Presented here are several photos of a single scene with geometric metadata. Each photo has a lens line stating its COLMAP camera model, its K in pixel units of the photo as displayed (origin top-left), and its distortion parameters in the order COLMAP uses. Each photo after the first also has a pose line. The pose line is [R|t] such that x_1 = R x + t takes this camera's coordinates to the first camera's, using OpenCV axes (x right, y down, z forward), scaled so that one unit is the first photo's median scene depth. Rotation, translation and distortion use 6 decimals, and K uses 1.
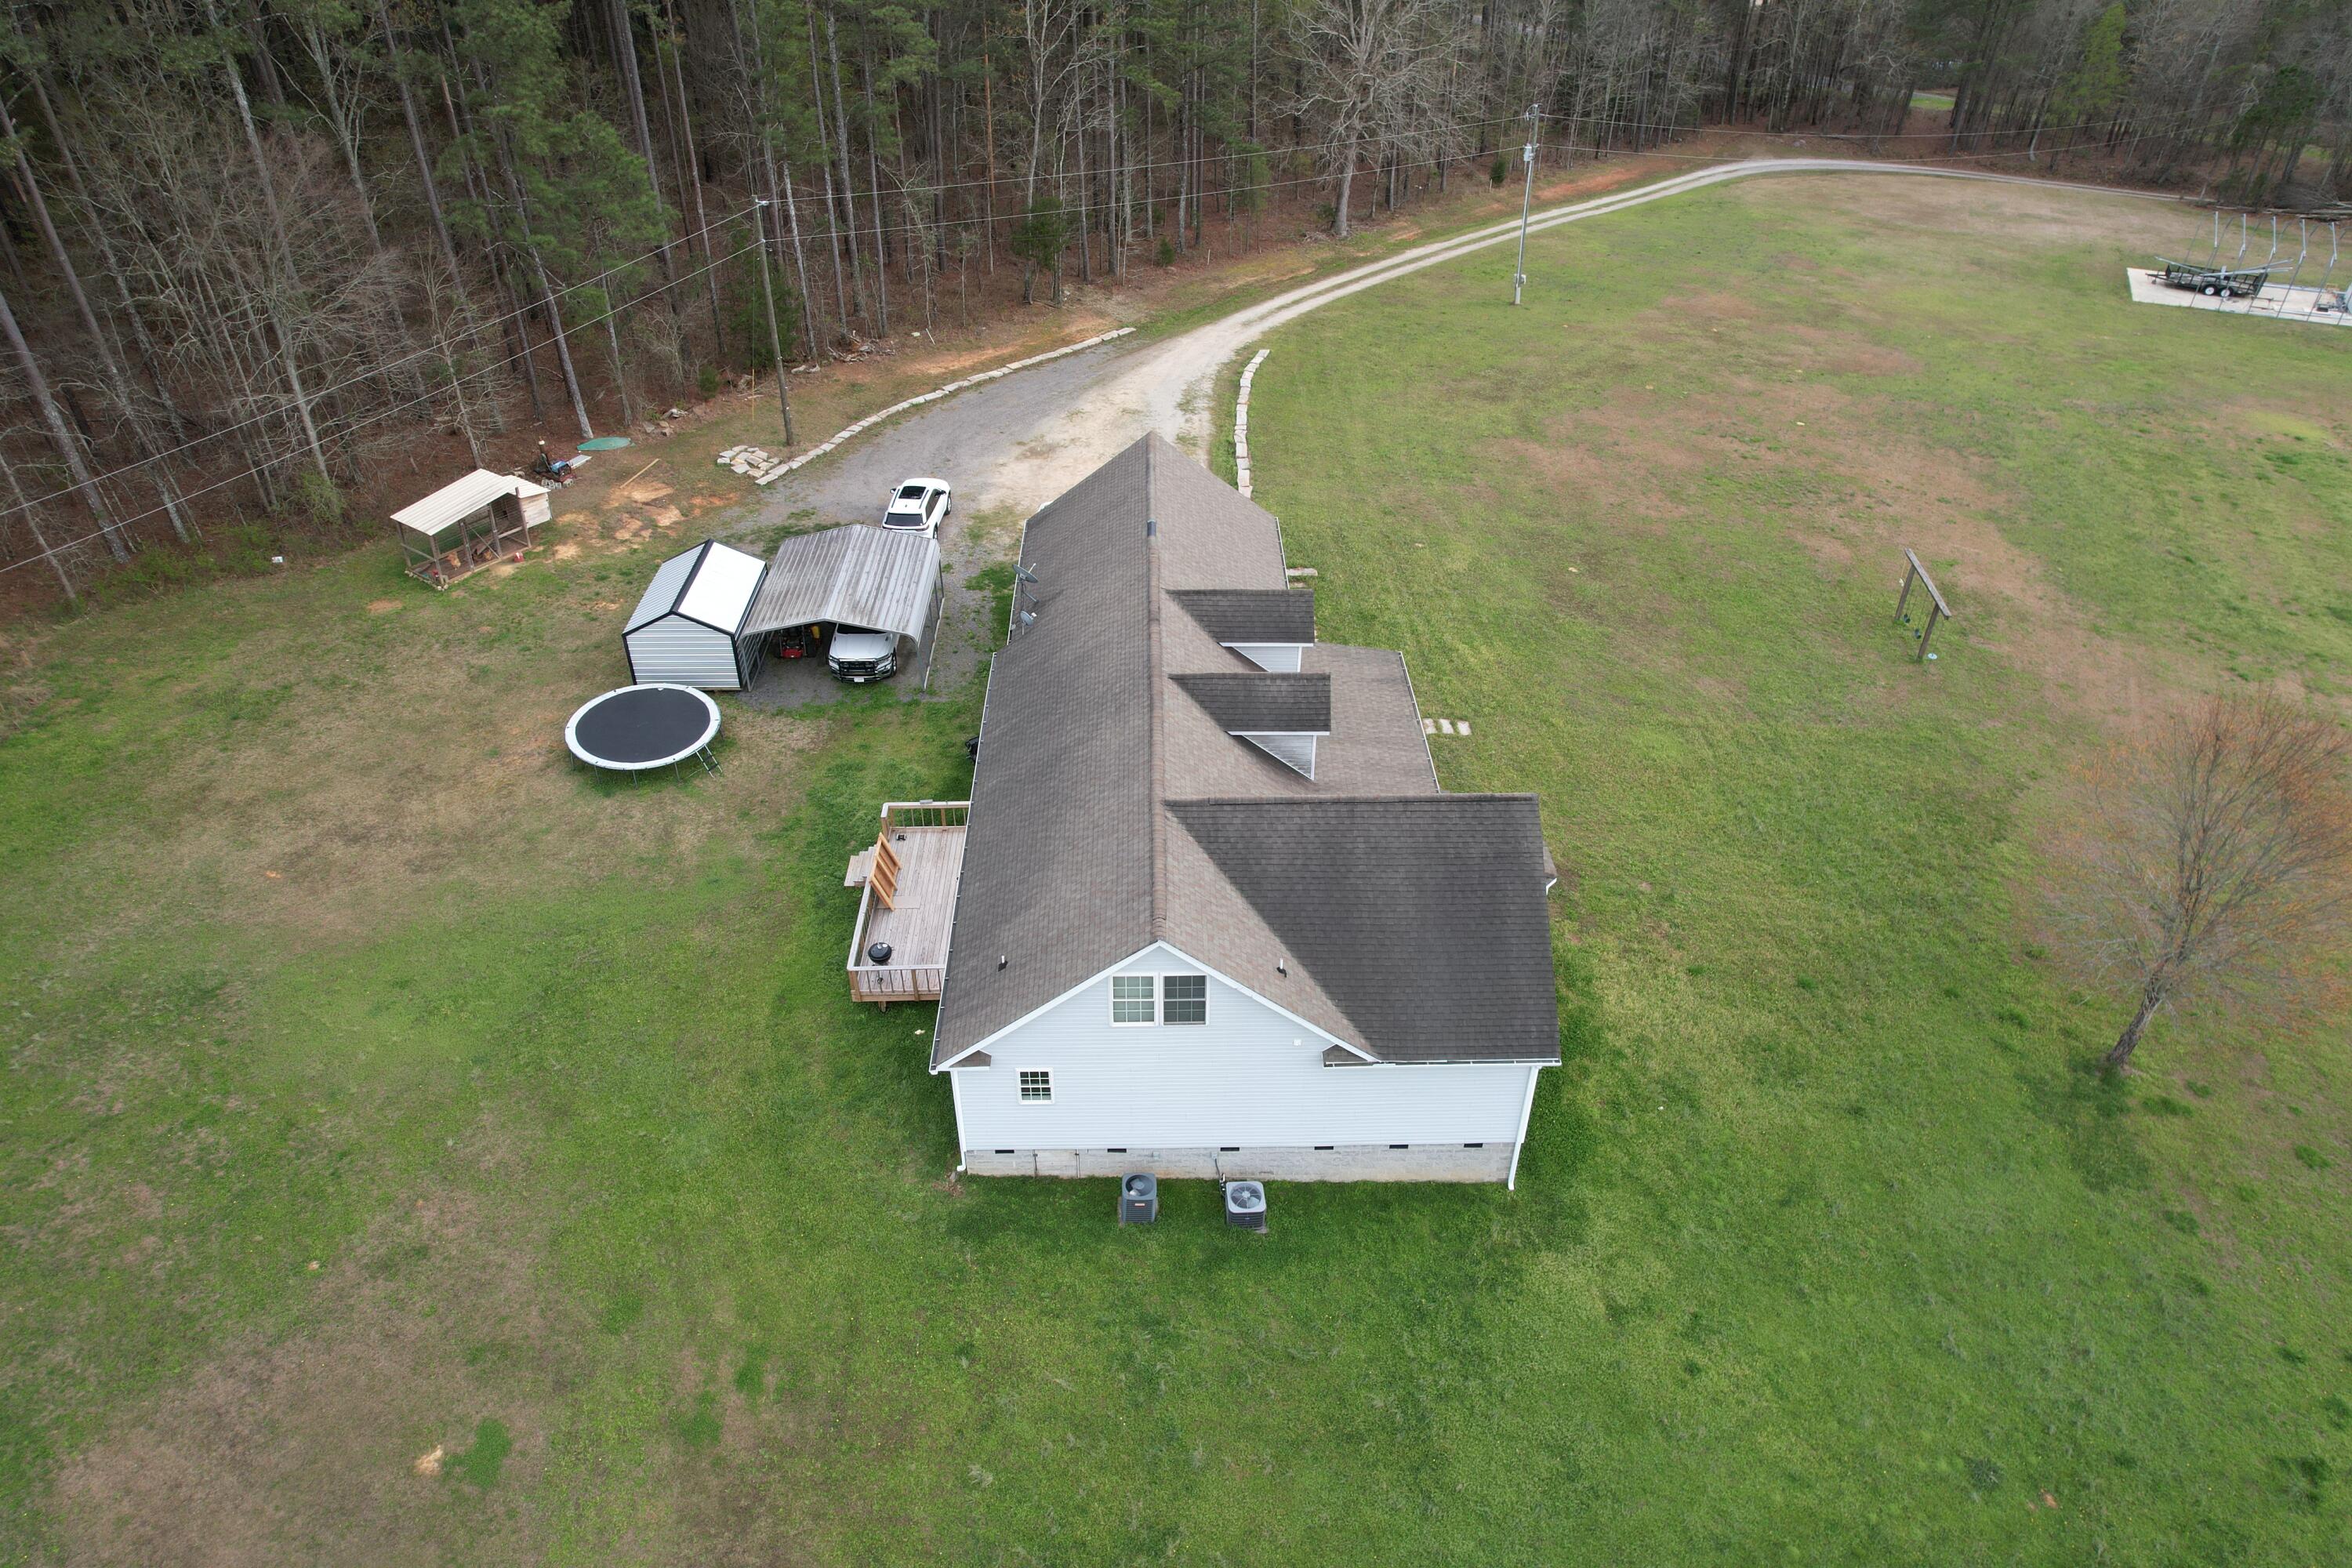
lens RADIAL K [[1505.5, 0, 1173.3], [0, 1505.5, 794.0], [0, 0, 1]] dist [-0.072462, 0.059682]
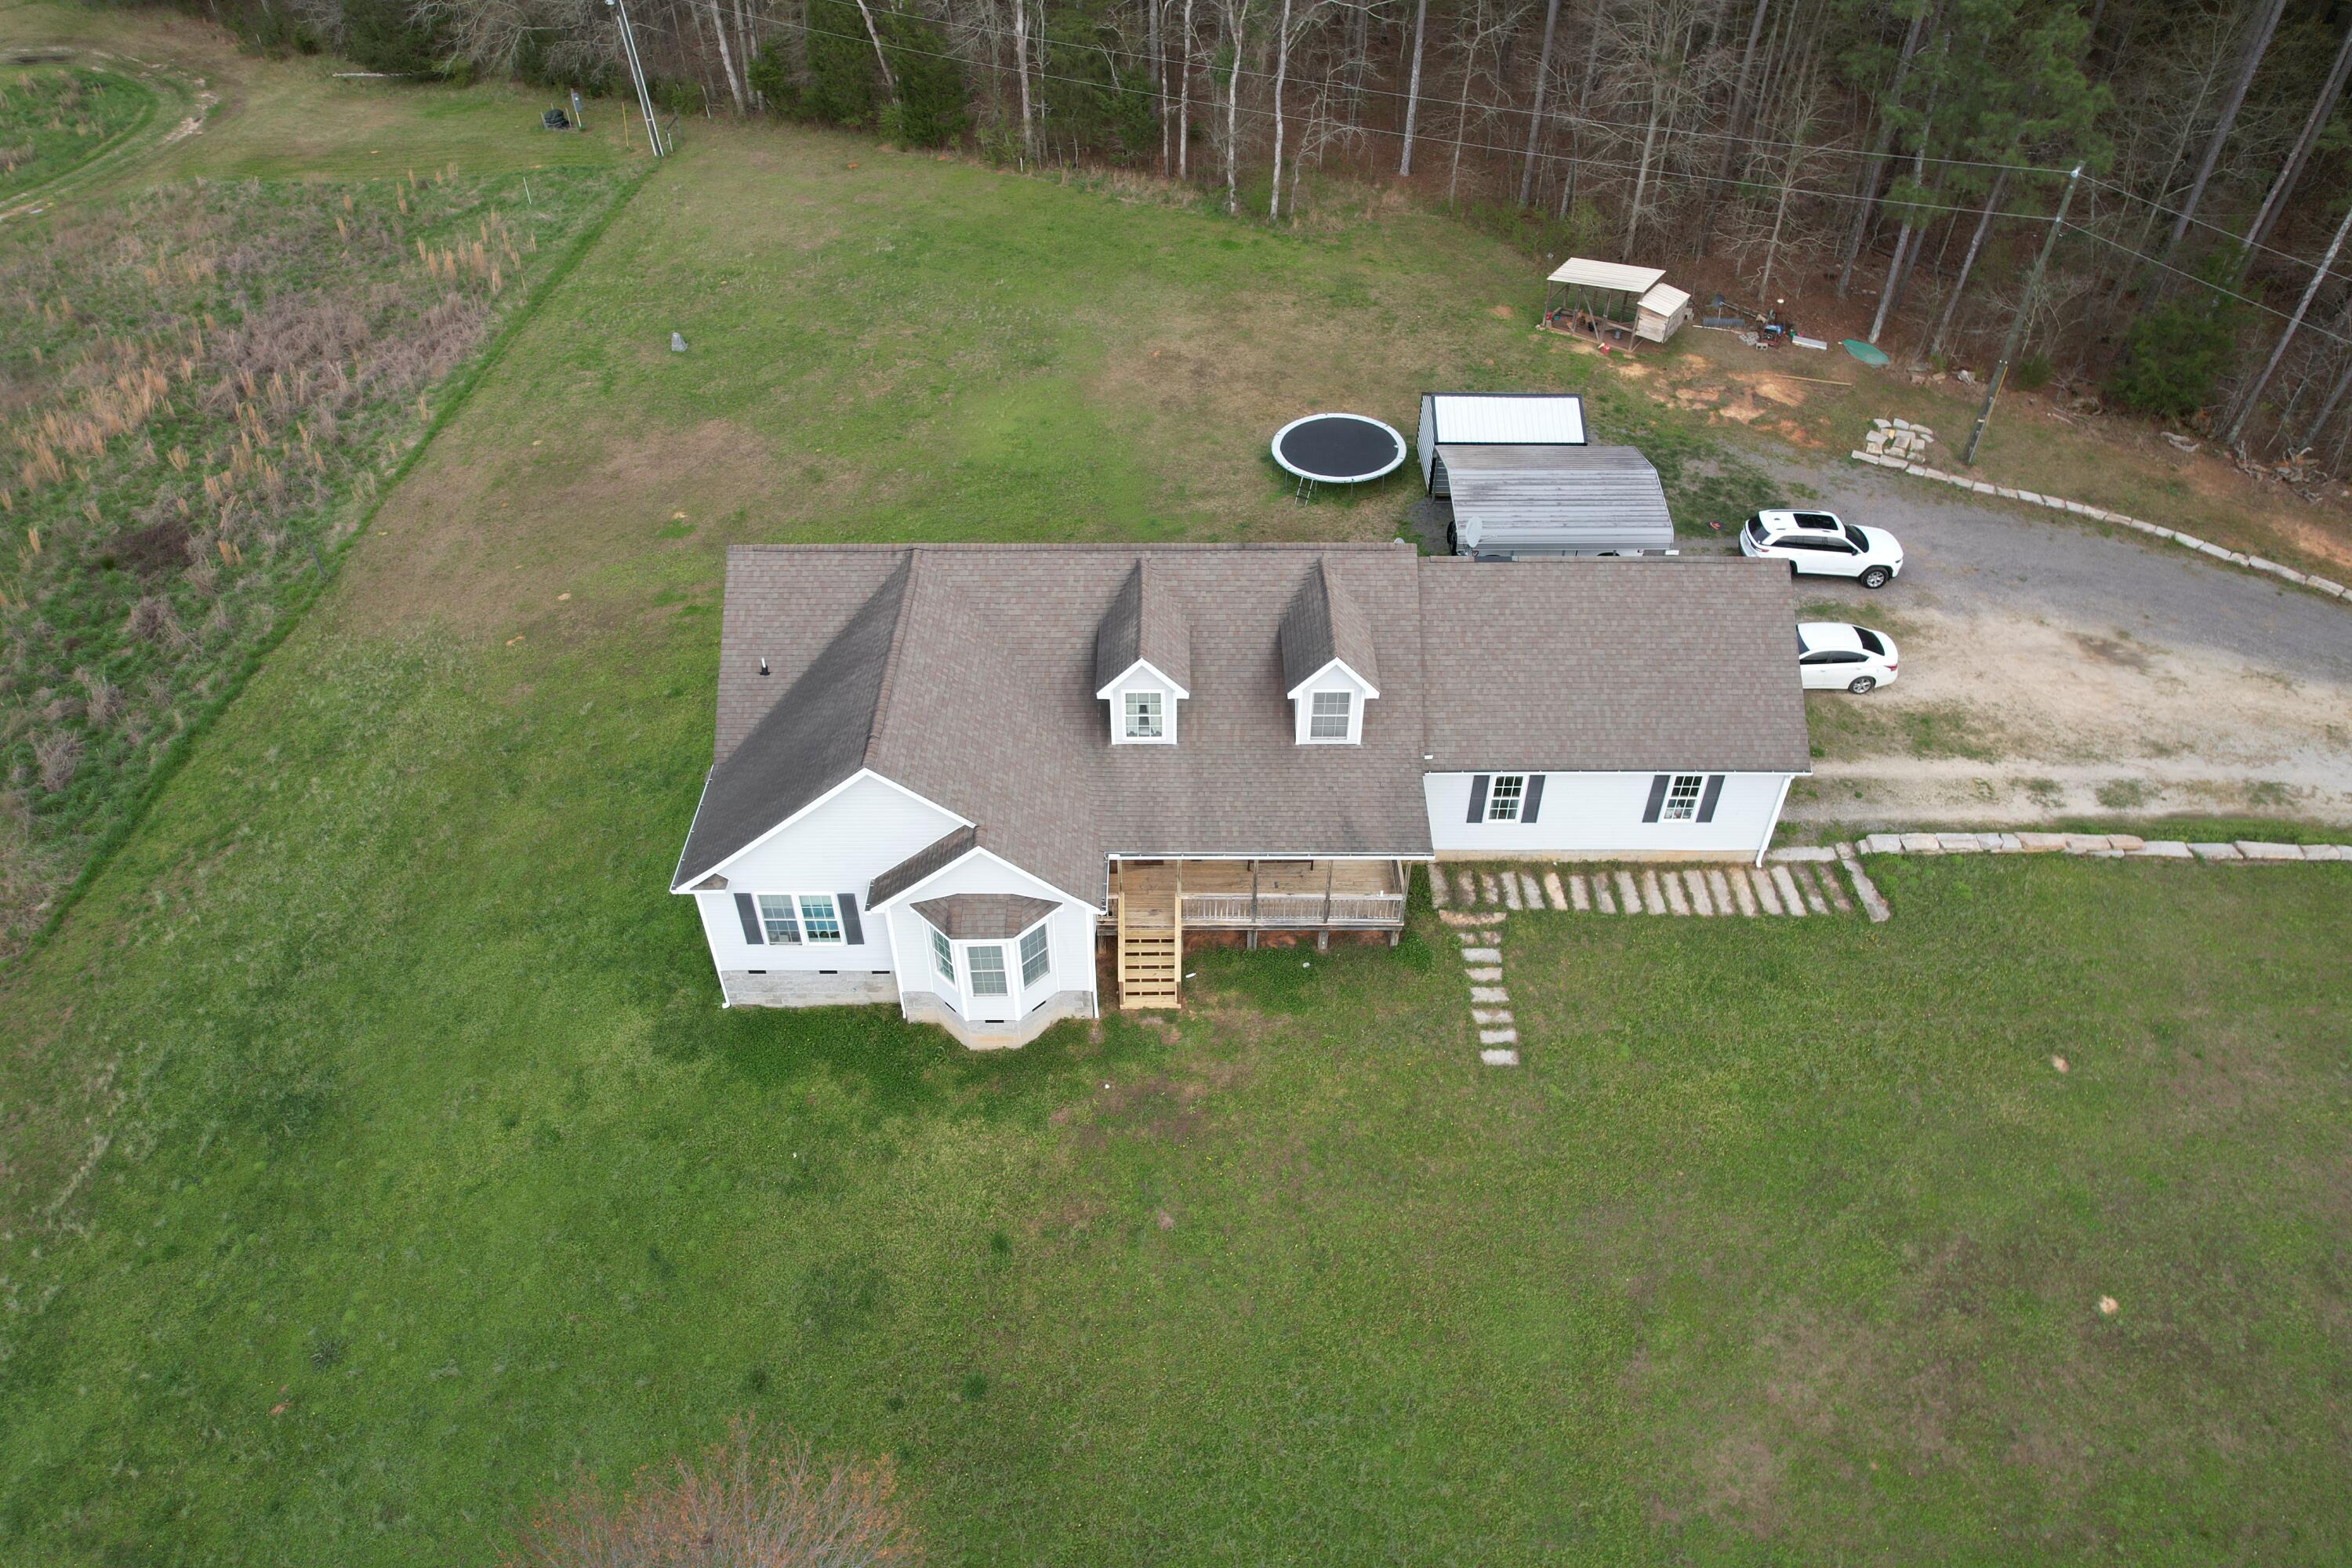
lens RADIAL K [[1505.5, 0, 1183.9], [0, 1505.5, 786.3], [0, 0, 1]] dist [-0.072462, 0.059682]
pose [[-0.014518, 0.655727, -0.754859, 0.464169], [-0.588331, 0.604822, 0.536709, -0.296283], [0.808490, 0.451899, 0.377003, 0.403960]]
